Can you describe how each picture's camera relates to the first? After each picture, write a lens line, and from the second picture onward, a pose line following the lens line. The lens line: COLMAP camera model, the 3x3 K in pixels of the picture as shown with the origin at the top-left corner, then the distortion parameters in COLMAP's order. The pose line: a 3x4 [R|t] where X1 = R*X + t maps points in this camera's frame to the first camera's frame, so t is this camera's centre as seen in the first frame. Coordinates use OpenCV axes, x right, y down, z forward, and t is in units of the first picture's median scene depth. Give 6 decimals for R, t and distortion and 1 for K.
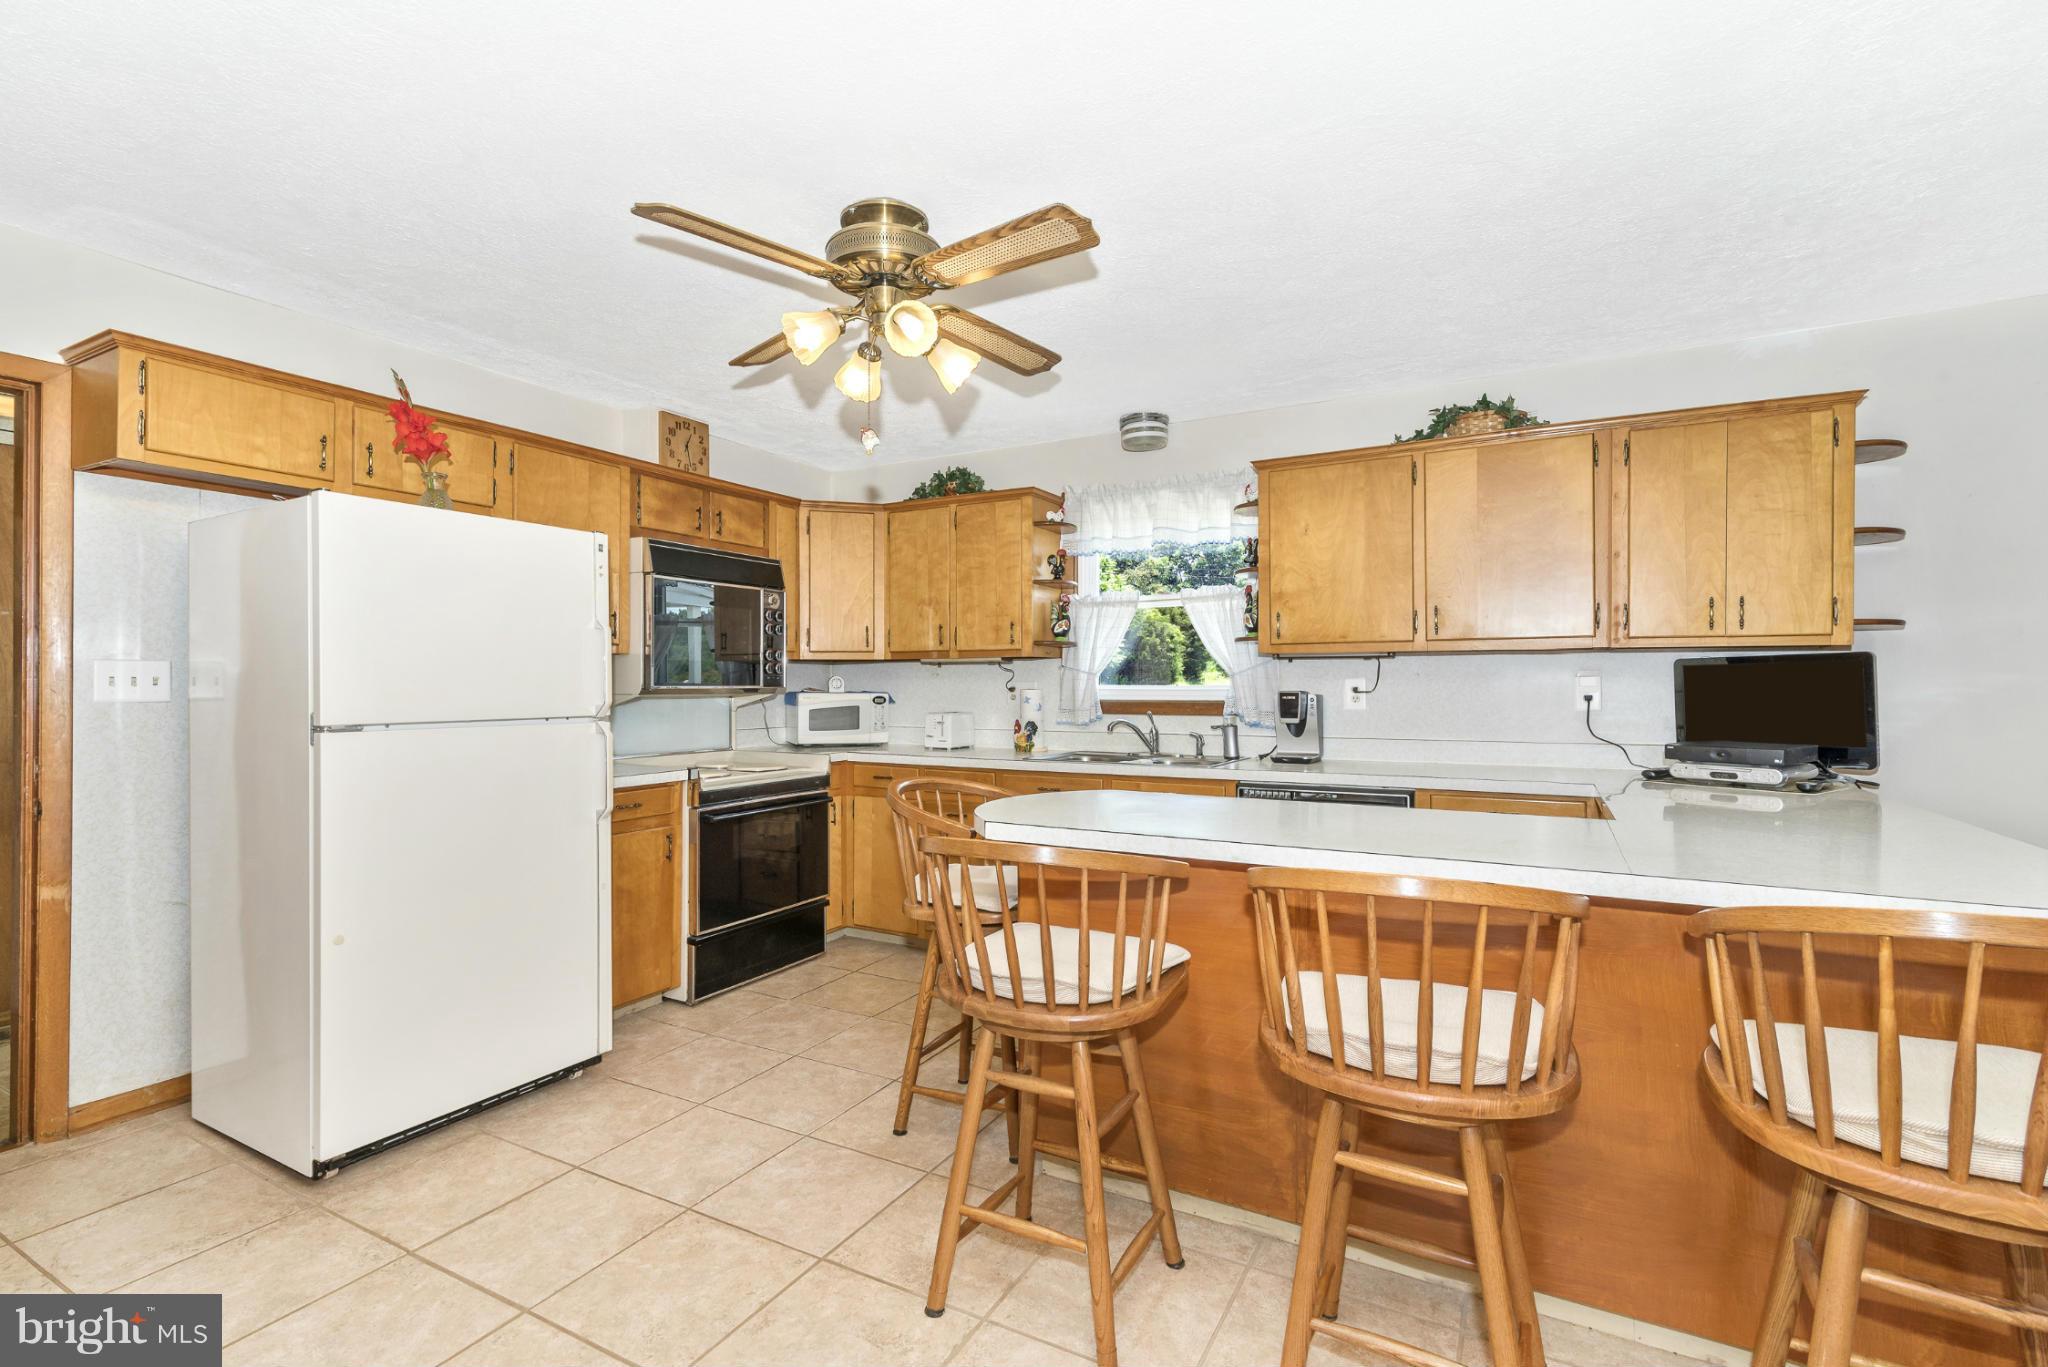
lens RADIAL K [[937.6, 0, 1007.5], [0, 937.6, 680.0], [0, 0, 1]] dist [0.011058, -0.002679]
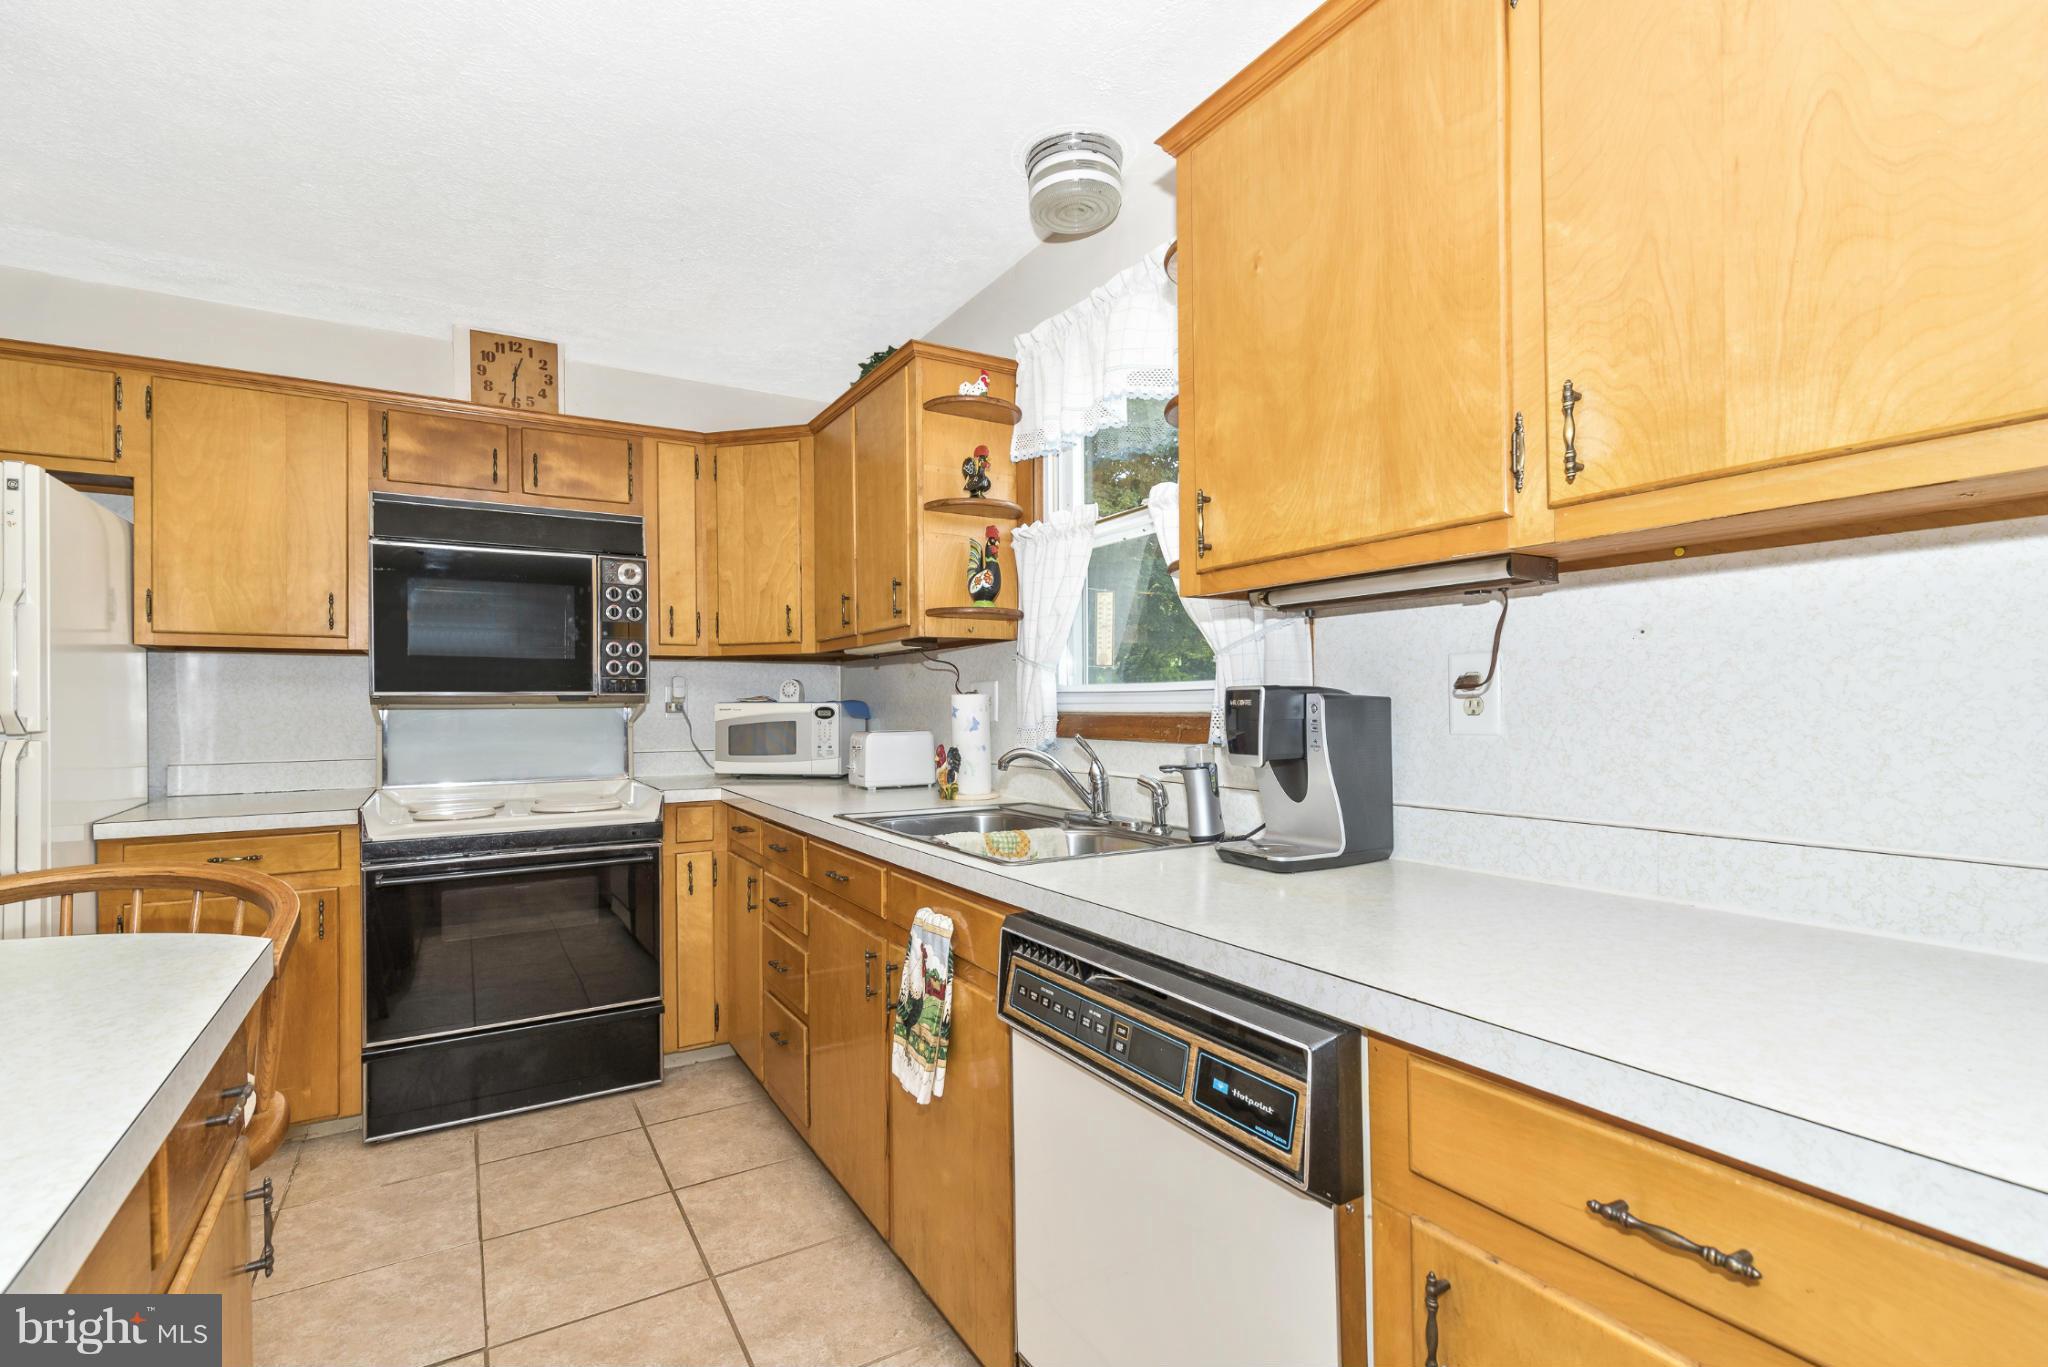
lens RADIAL K [[937.6, 0, 1012.2], [0, 937.6, 696.8], [0, 0, 1]] dist [0.011058, -0.002679]
pose [[0.861750, -0.008996, -0.507253, 0.390515], [0.009024, 0.999956, -0.002404, 0.015142], [0.507252, -0.002505, 0.861794, 0.563689]]
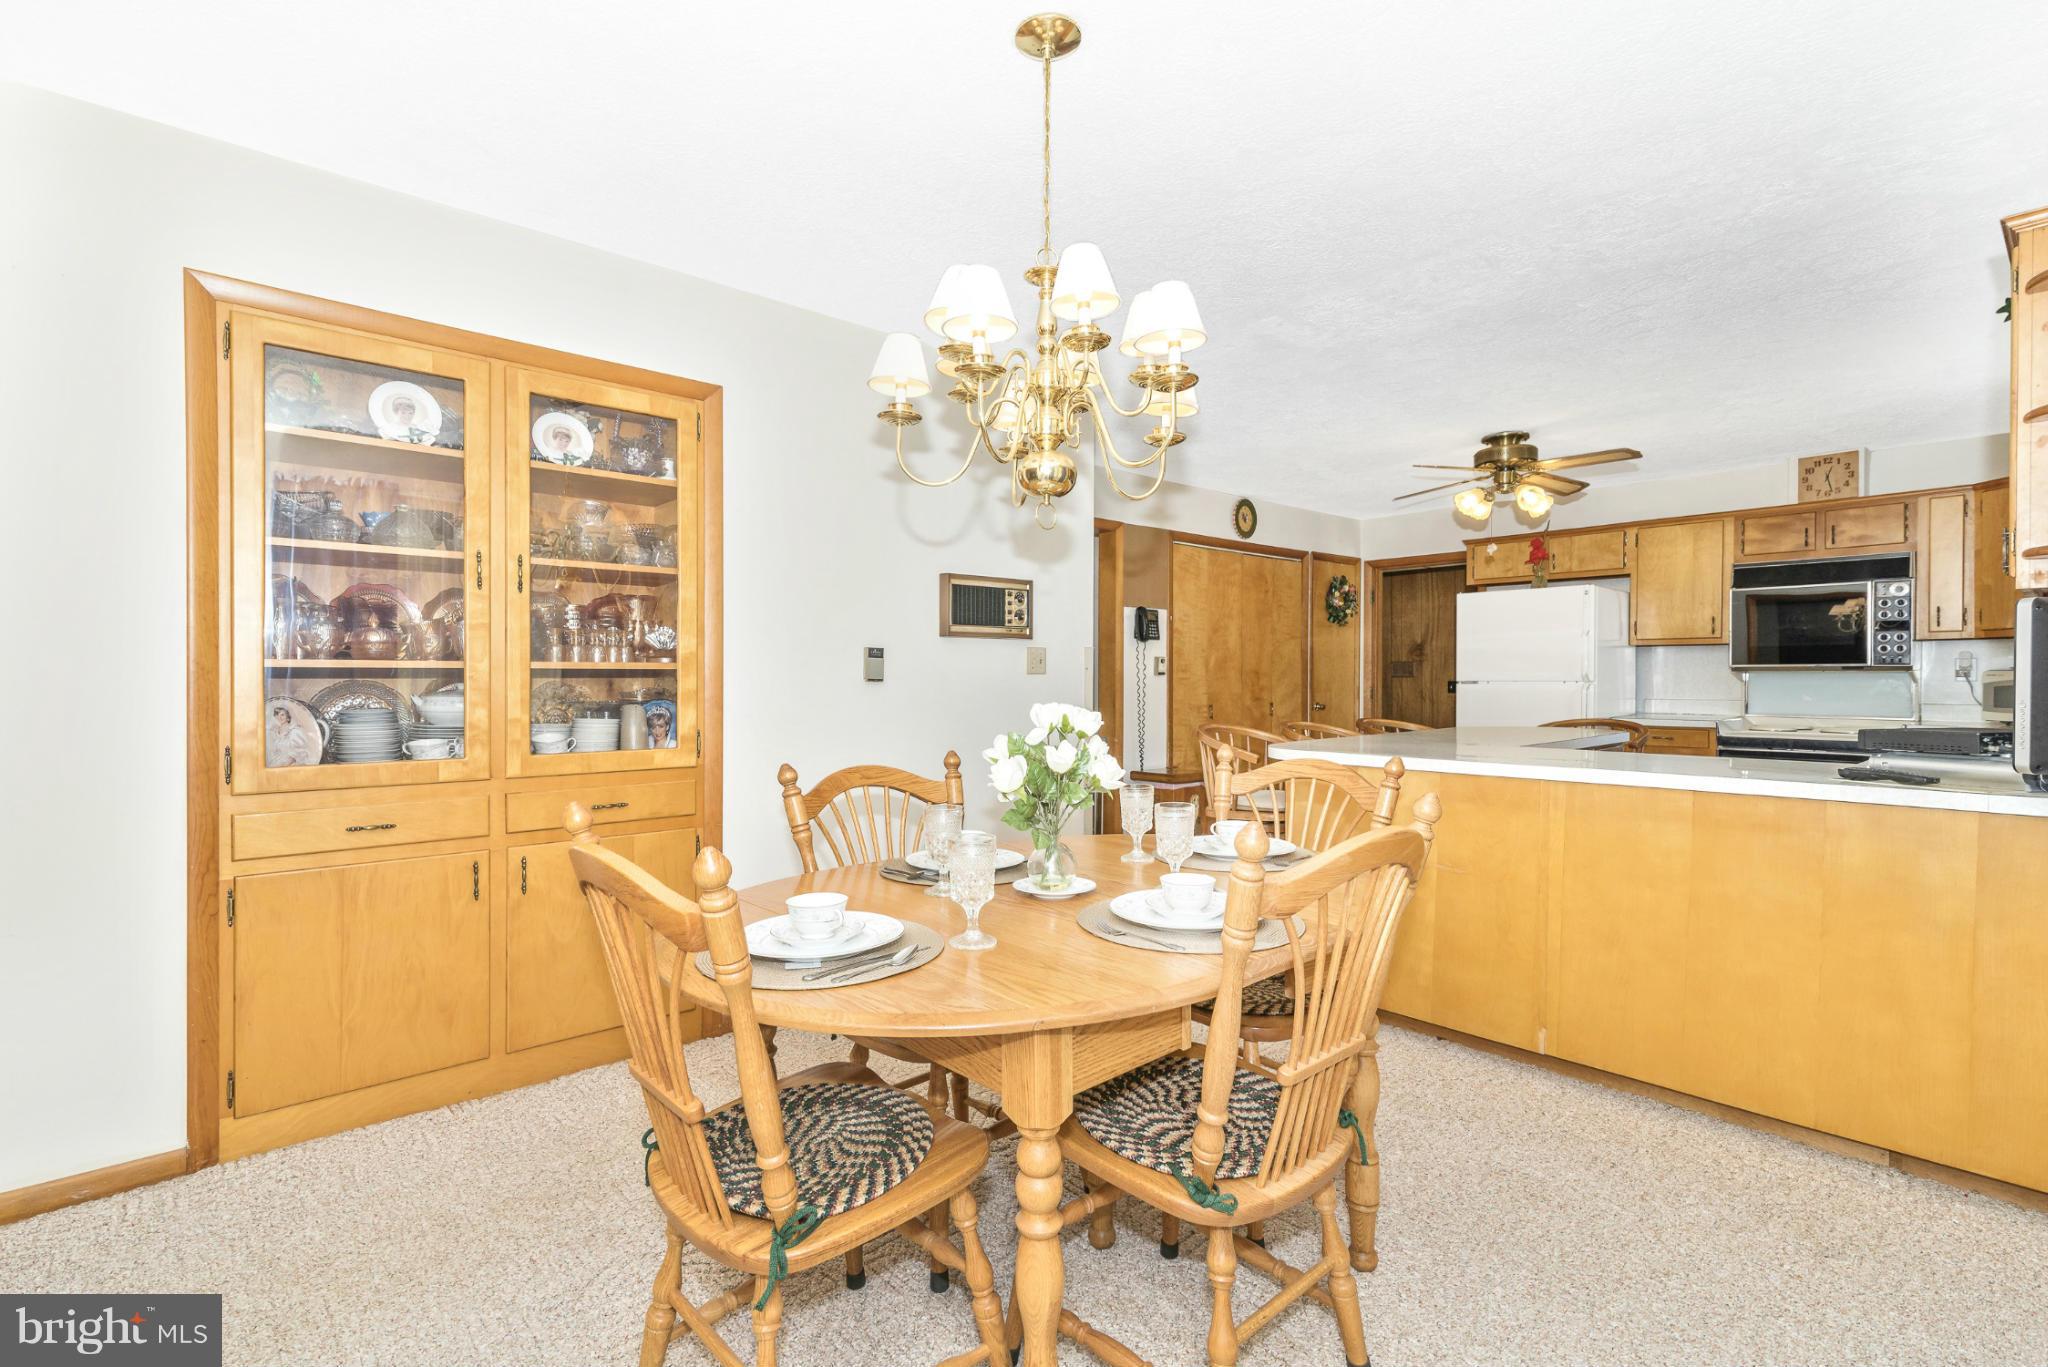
lens RADIAL K [[937.6, 0, 1011.6], [0, 937.6, 689.9], [0, 0, 1]] dist [0.011058, -0.002679]
pose [[-0.336978, 0.015802, -0.941380, 1.271796], [0.005985, 0.999875, 0.014642, 0.015299], [0.941493, -0.000700, -0.337031, 0.397419]]
